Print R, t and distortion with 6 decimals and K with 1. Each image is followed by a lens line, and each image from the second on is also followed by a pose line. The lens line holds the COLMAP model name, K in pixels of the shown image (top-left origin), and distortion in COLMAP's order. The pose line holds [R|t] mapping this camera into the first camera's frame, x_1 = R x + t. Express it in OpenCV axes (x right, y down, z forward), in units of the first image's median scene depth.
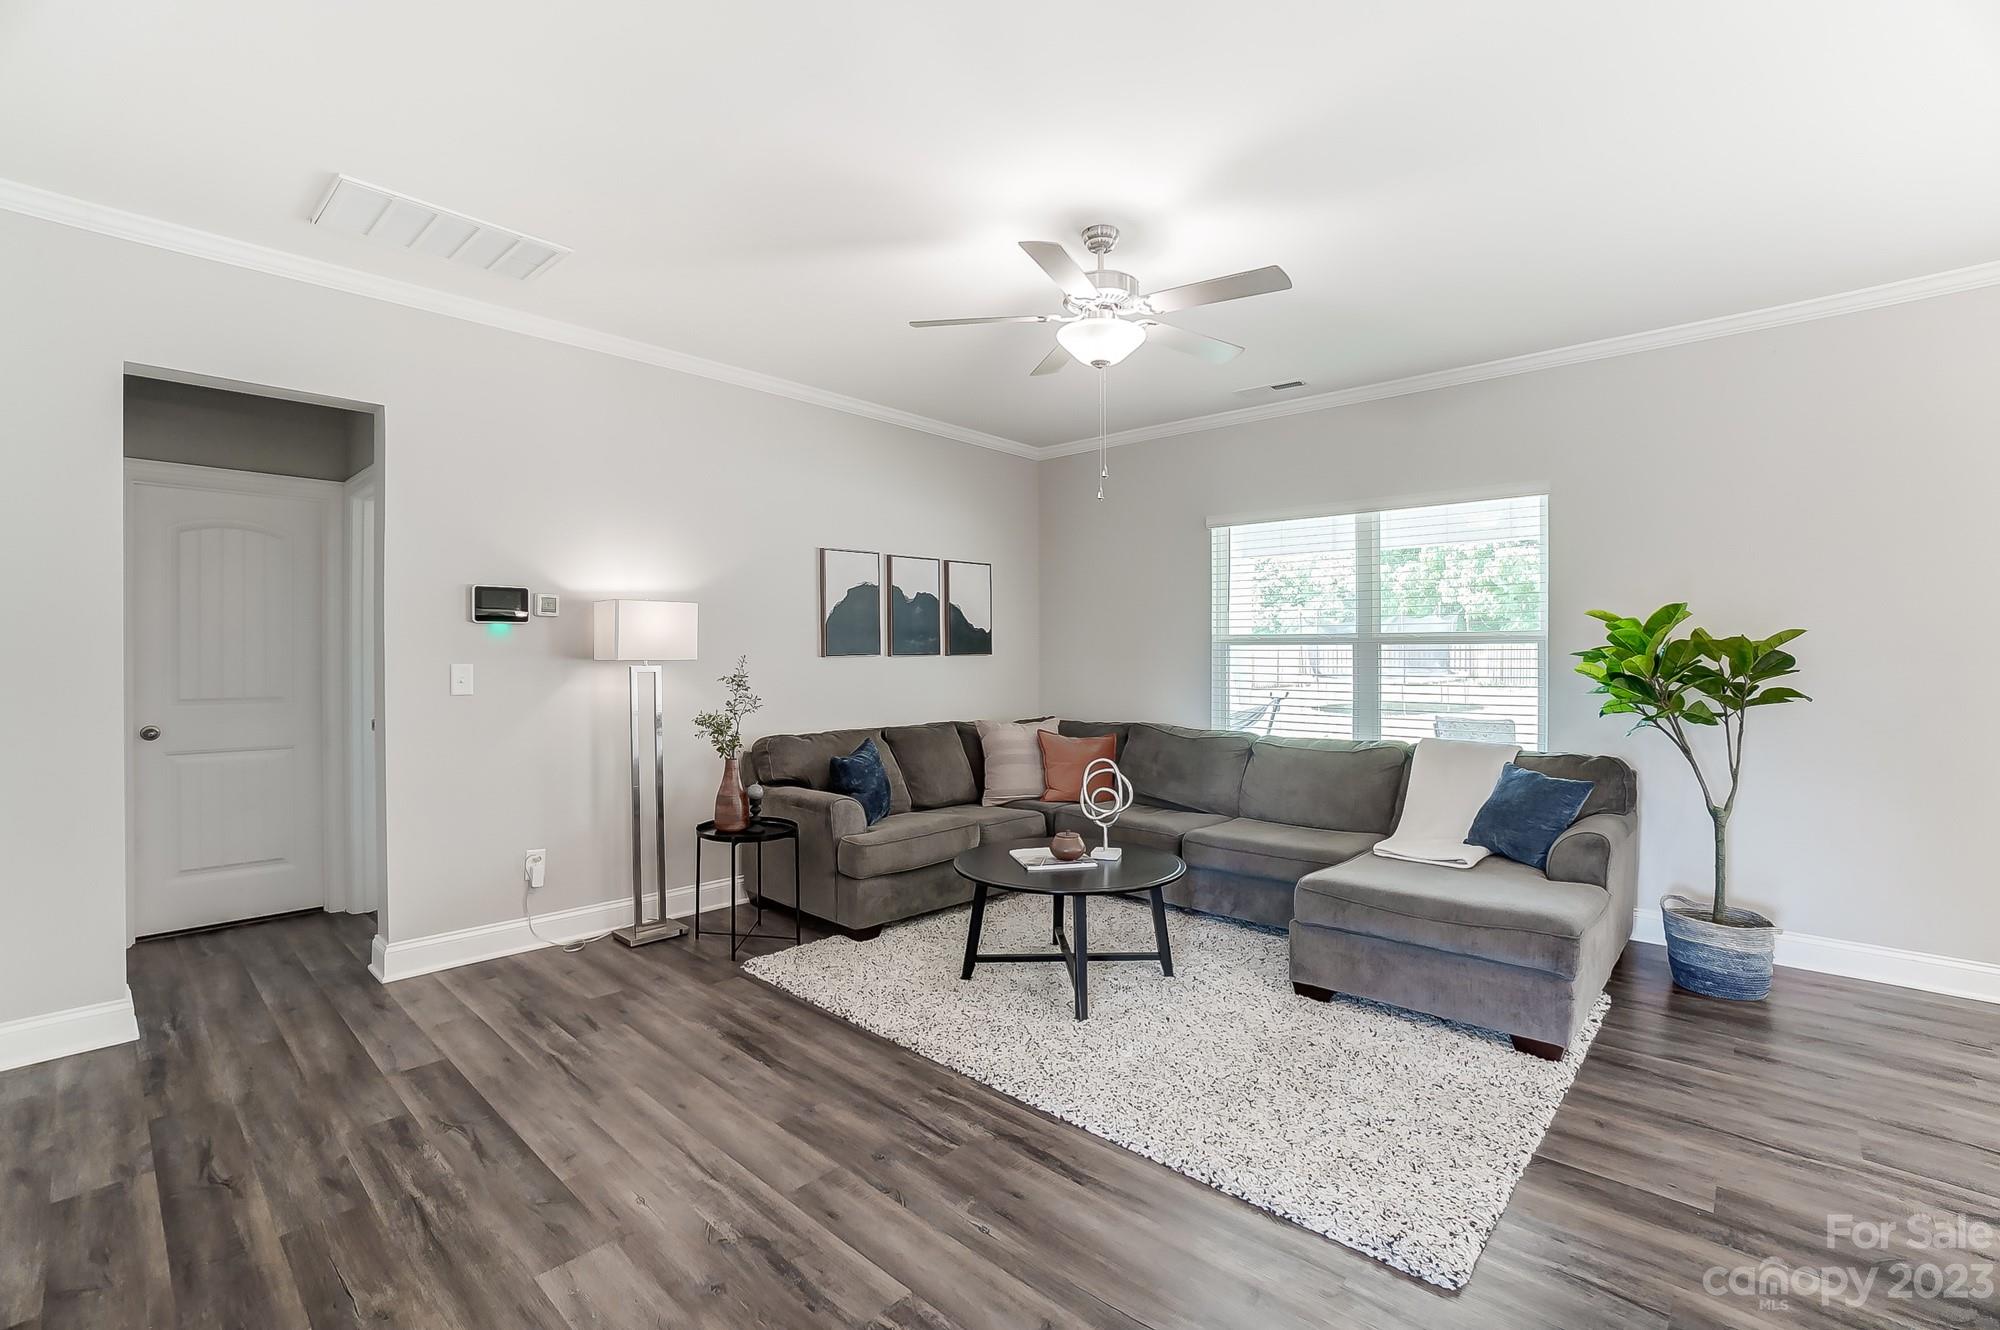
lens RADIAL K [[888.5, 0, 992.6], [0, 888.5, 665.8], [0, 0, 1]] dist [-0.026076, 0.004168]
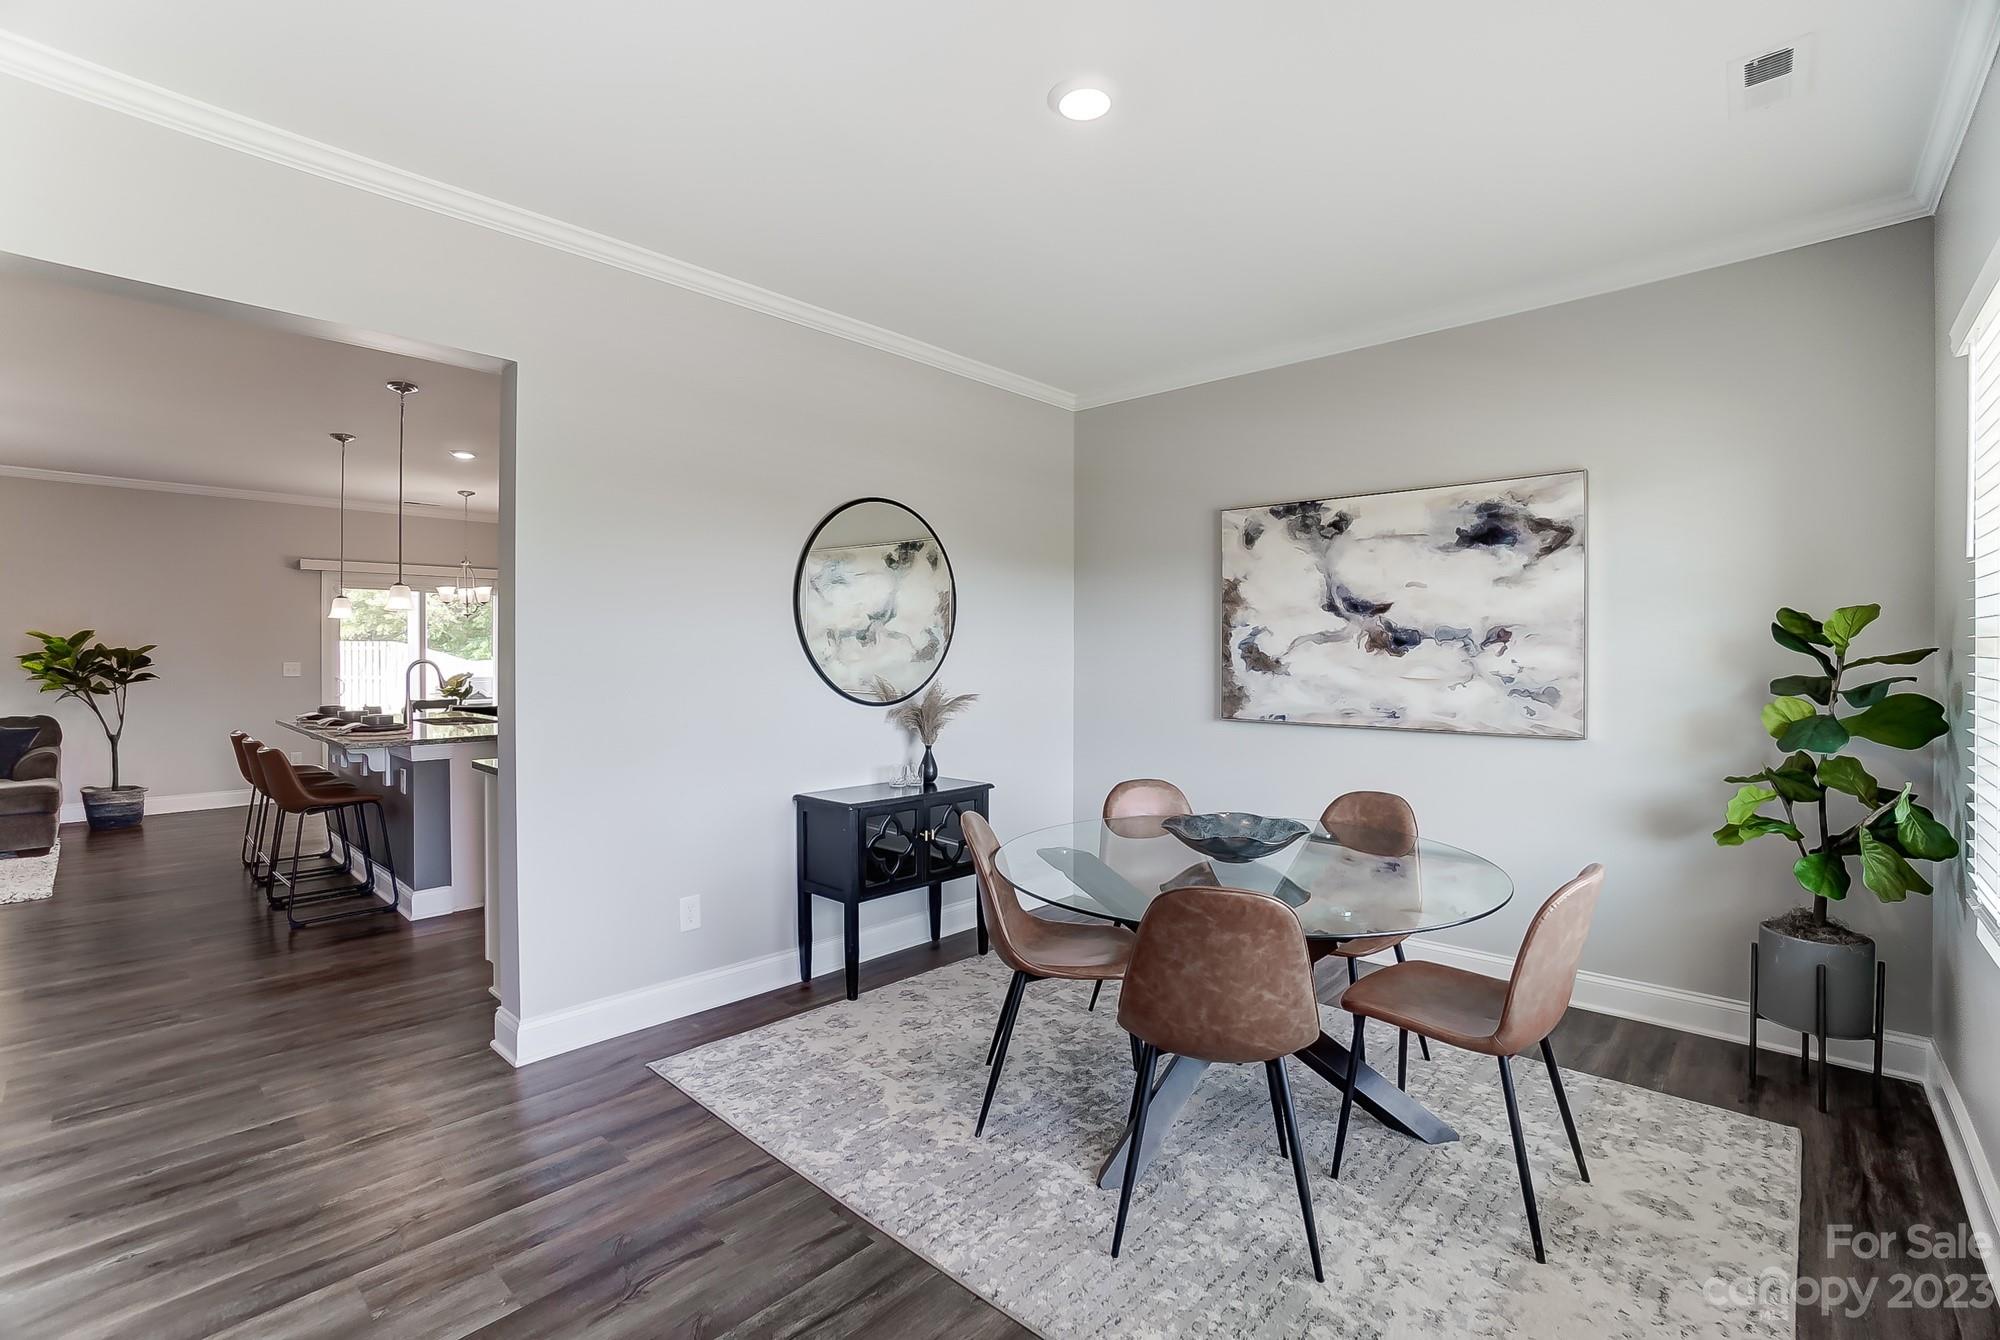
lens RADIAL K [[845.3, 0, 996.1], [0, 845.3, 661.6], [0, 0, 1]] dist [-0.026024, -0.000397]
pose [[0.017479, -0.017379, 0.999696, -0.946172], [-0.003441, 0.999842, 0.017442, -0.041118], [-0.999841, -0.003745, 0.017417, -0.988609]]
